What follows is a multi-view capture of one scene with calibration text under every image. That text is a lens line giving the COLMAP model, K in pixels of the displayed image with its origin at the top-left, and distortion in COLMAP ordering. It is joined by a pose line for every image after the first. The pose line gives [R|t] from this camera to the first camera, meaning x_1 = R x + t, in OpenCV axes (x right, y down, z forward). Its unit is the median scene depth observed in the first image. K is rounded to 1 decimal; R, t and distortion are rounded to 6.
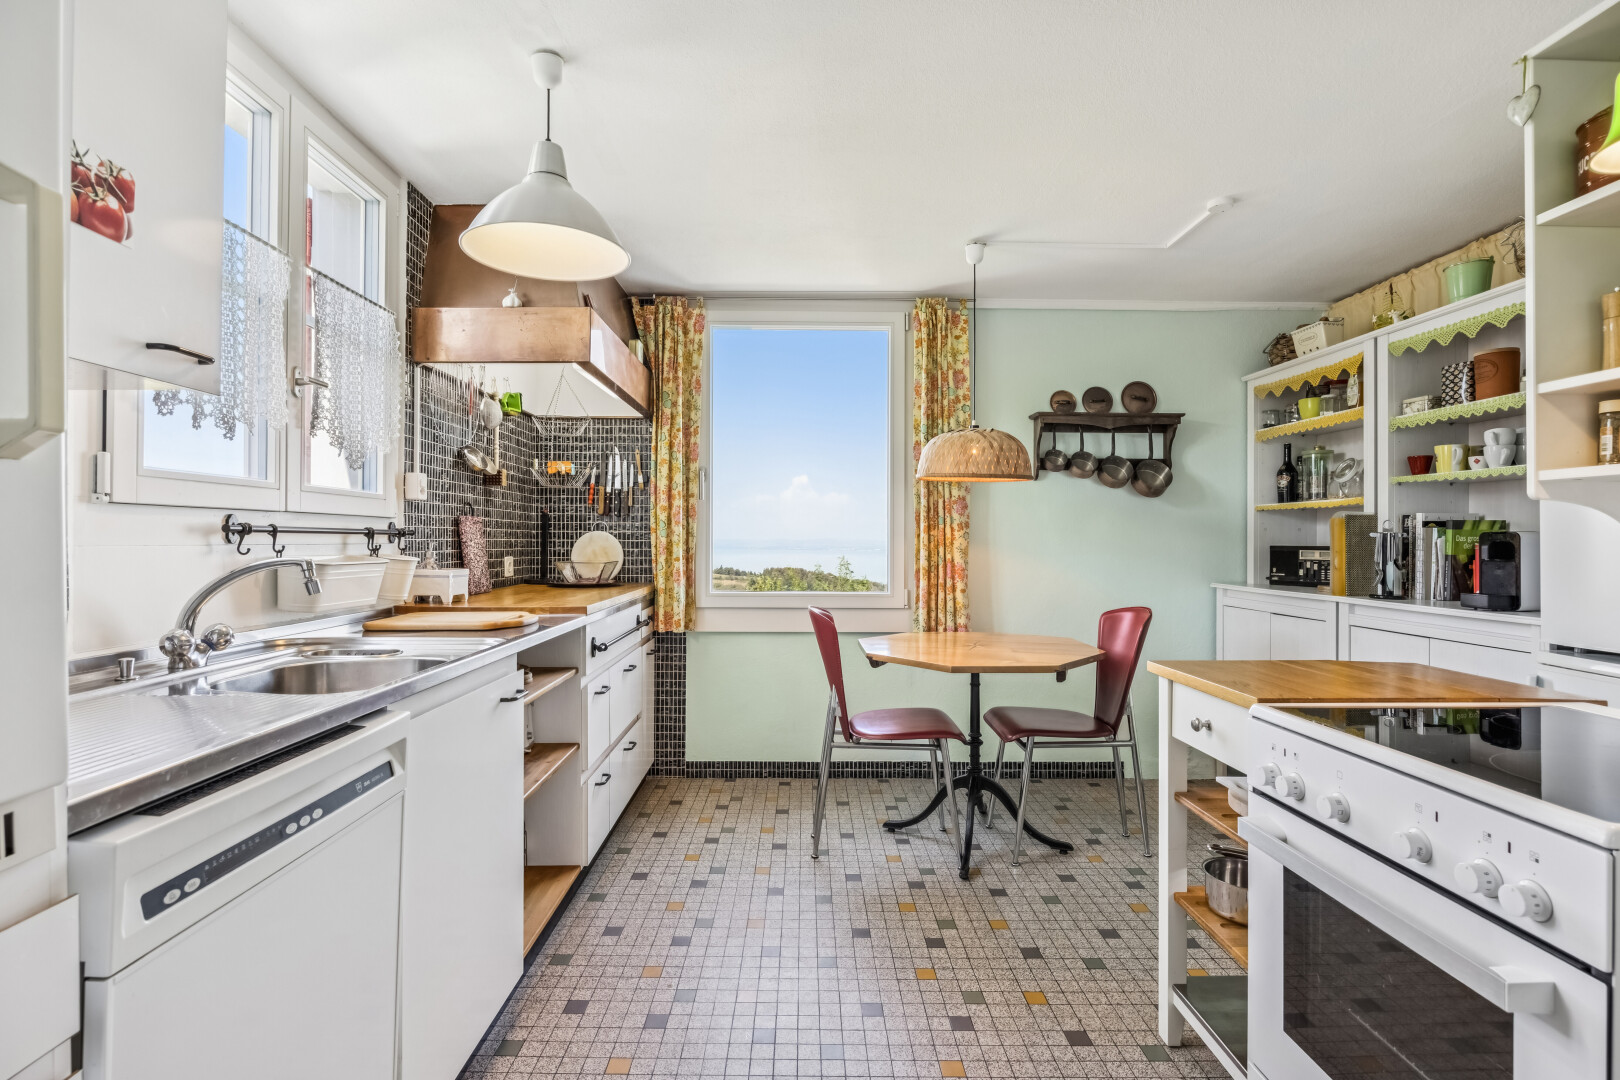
lens RADIAL K [[770.3, 0, 808.5], [0, 770.3, 537.1], [0, 0, 1]] dist [-0.008973, -0.001852]
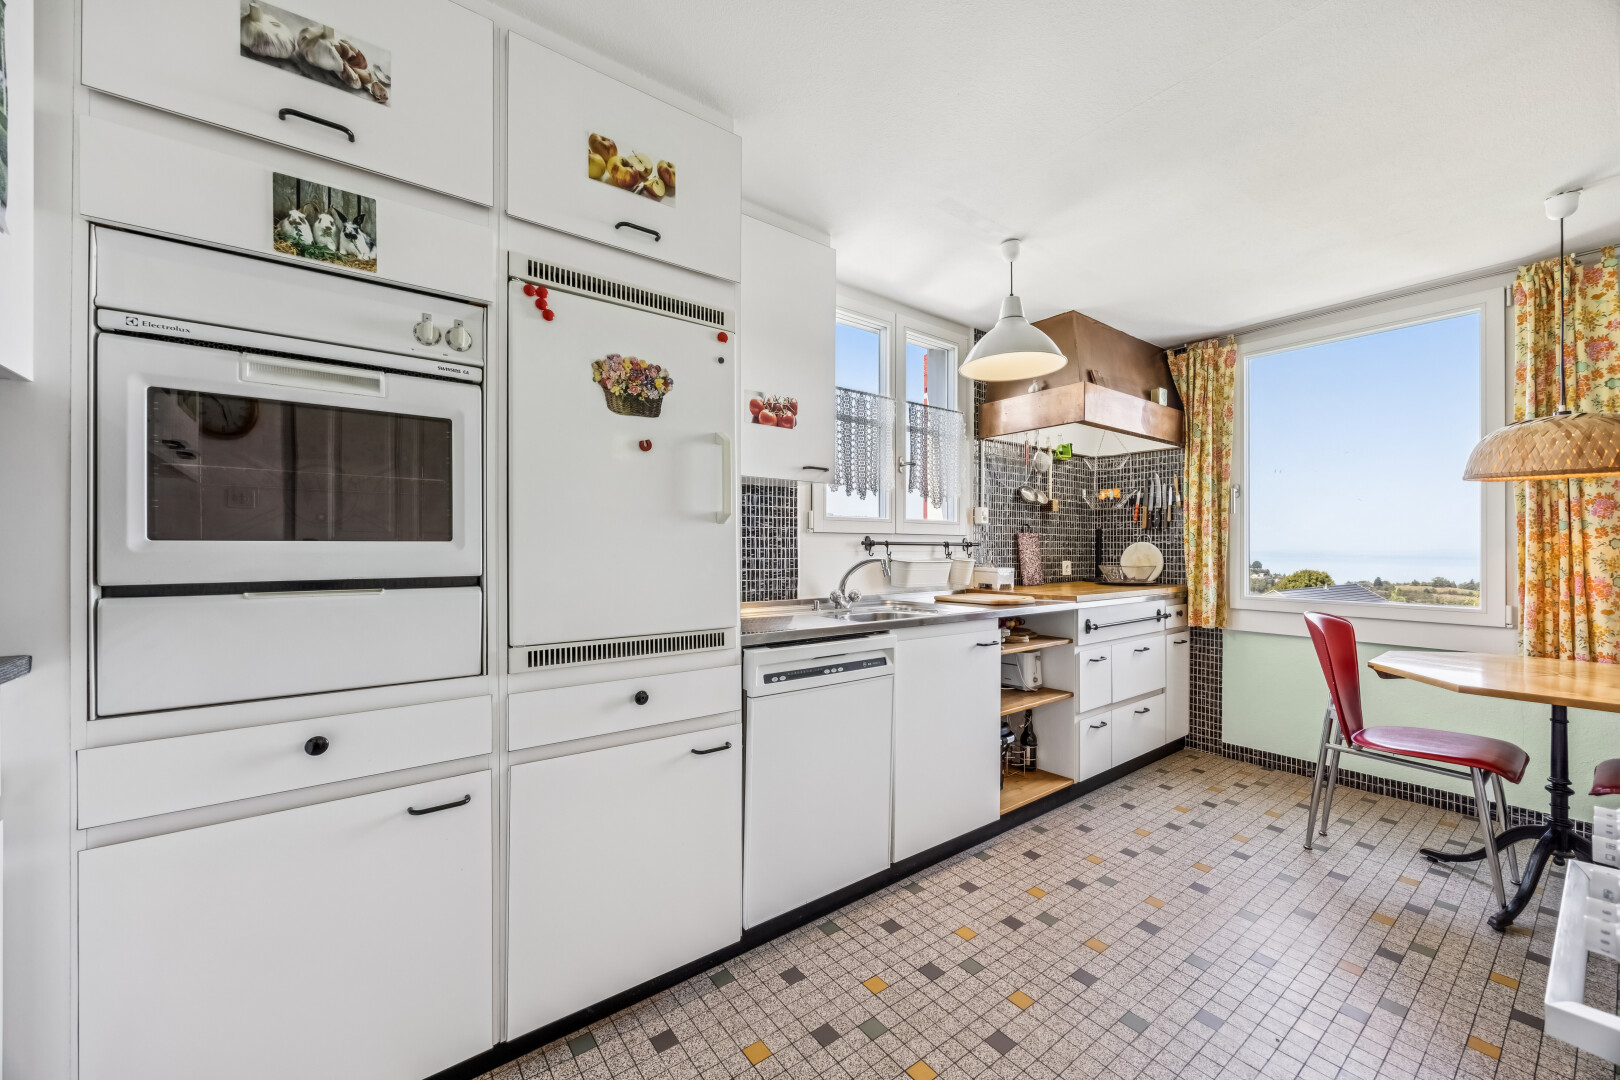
lens RADIAL K [[629.4, 0, 808.7], [0, 629.4, 545.6], [0, 0, 1]] dist [-0.000873, 0.000030]
pose [[0.595872, -0.004878, -0.803064, 0.279662], [0.002736, 0.999988, -0.004044, 0.000857], [0.803075, 0.000213, 0.595878, -0.064421]]
